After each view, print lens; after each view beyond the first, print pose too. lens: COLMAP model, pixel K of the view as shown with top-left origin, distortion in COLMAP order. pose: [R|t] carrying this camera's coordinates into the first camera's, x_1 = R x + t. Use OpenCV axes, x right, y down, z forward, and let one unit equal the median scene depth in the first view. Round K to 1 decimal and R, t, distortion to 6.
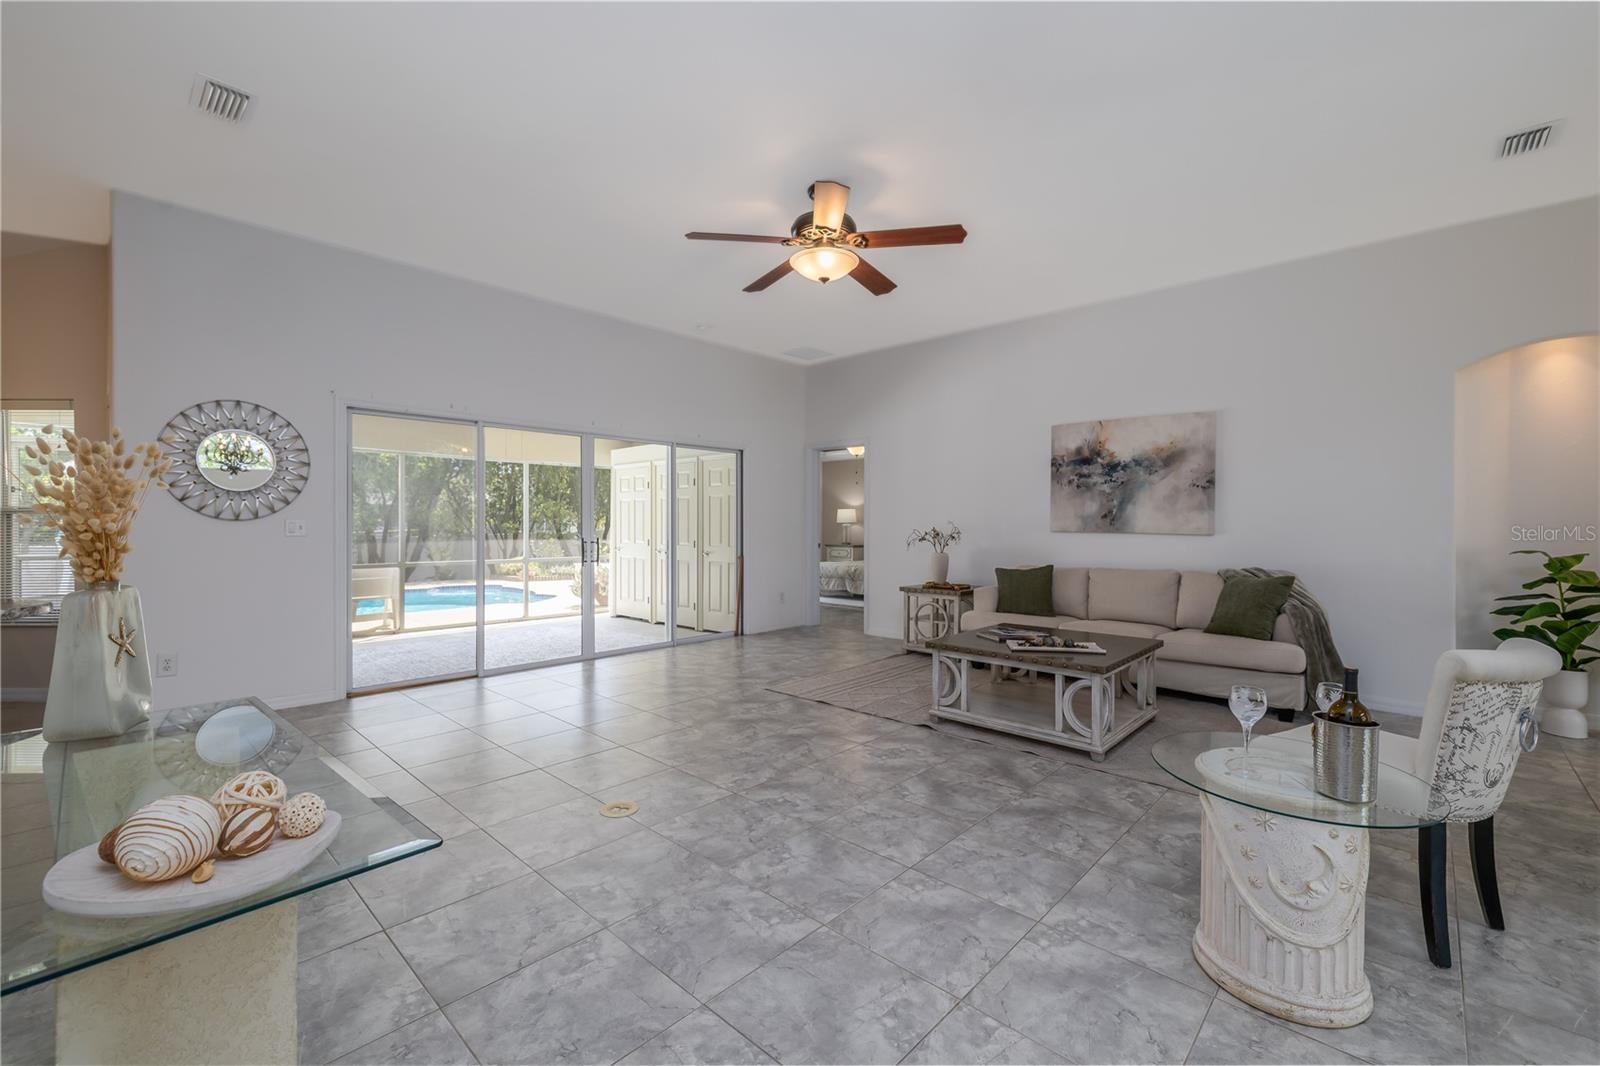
lens RADIAL K [[683.0, 0, 796.2], [0, 683.0, 528.6], [0, 0, 1]] dist [0.000554, 0.002369]
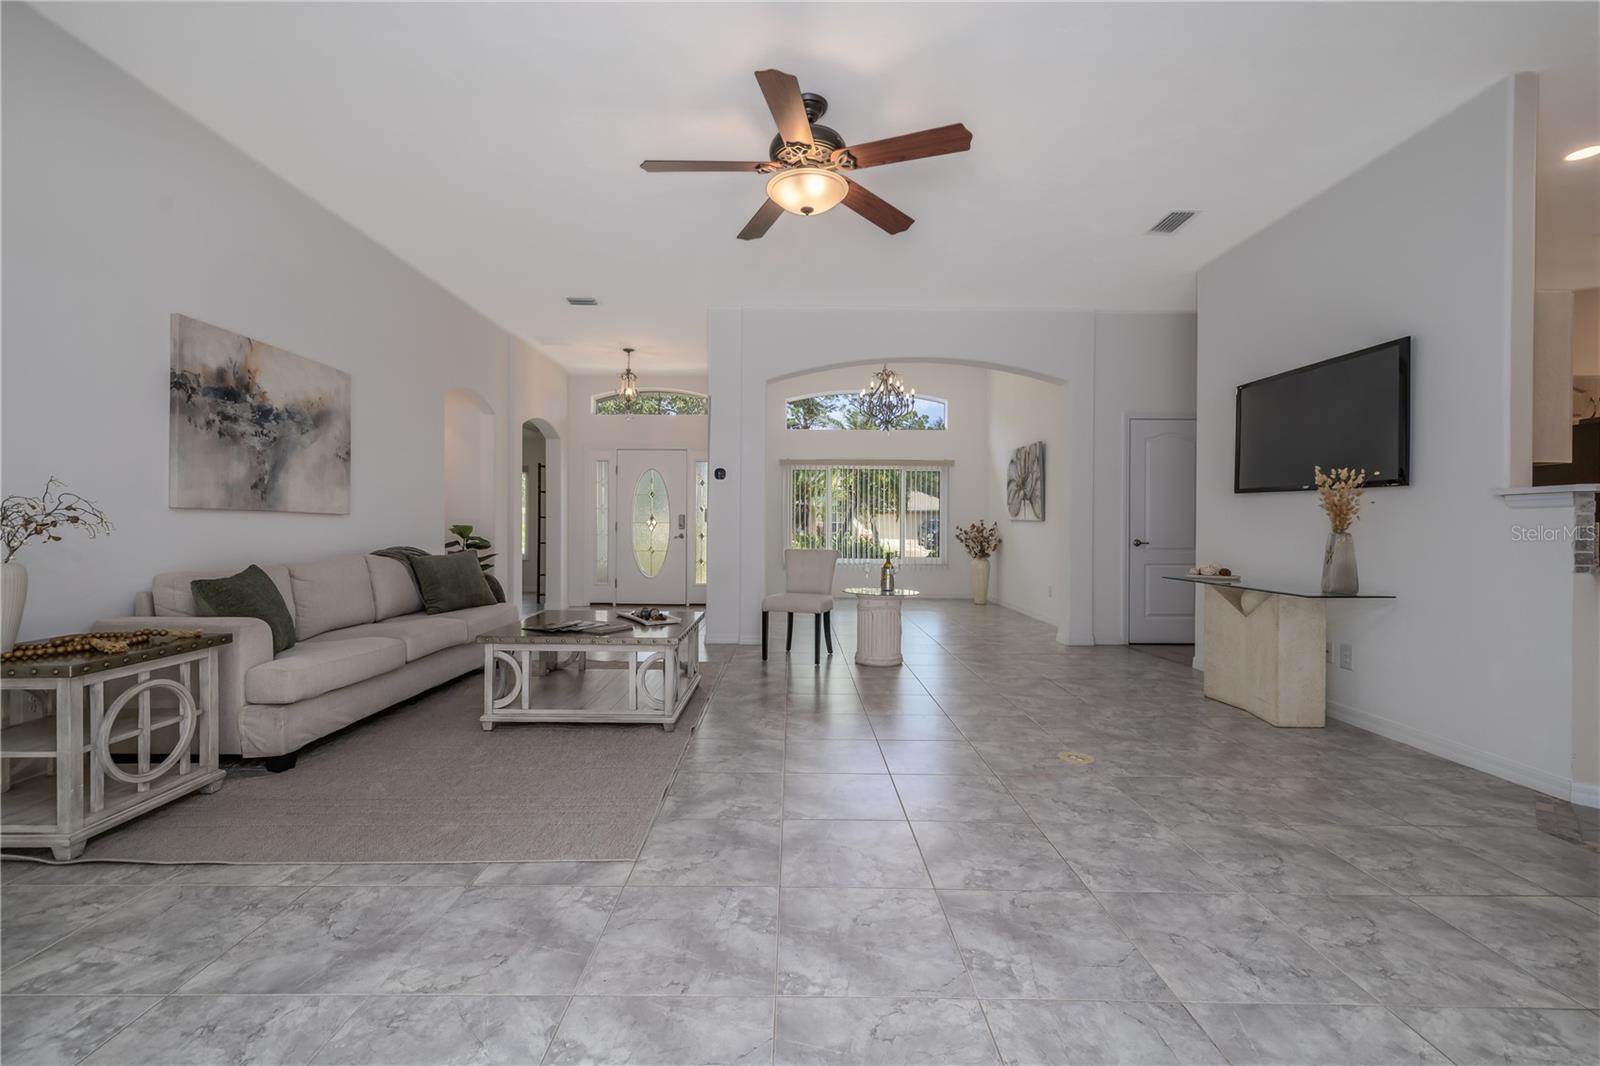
lens RADIAL K [[683.0, 0, 784.9], [0, 683.0, 528.3], [0, 0, 1]] dist [0.000554, 0.002369]
pose [[-0.690495, -0.008555, 0.723287, -0.377487], [0.003313, 0.999882, 0.014990, 0.014520], [-0.723330, 0.012747, -0.690385, 1.092596]]
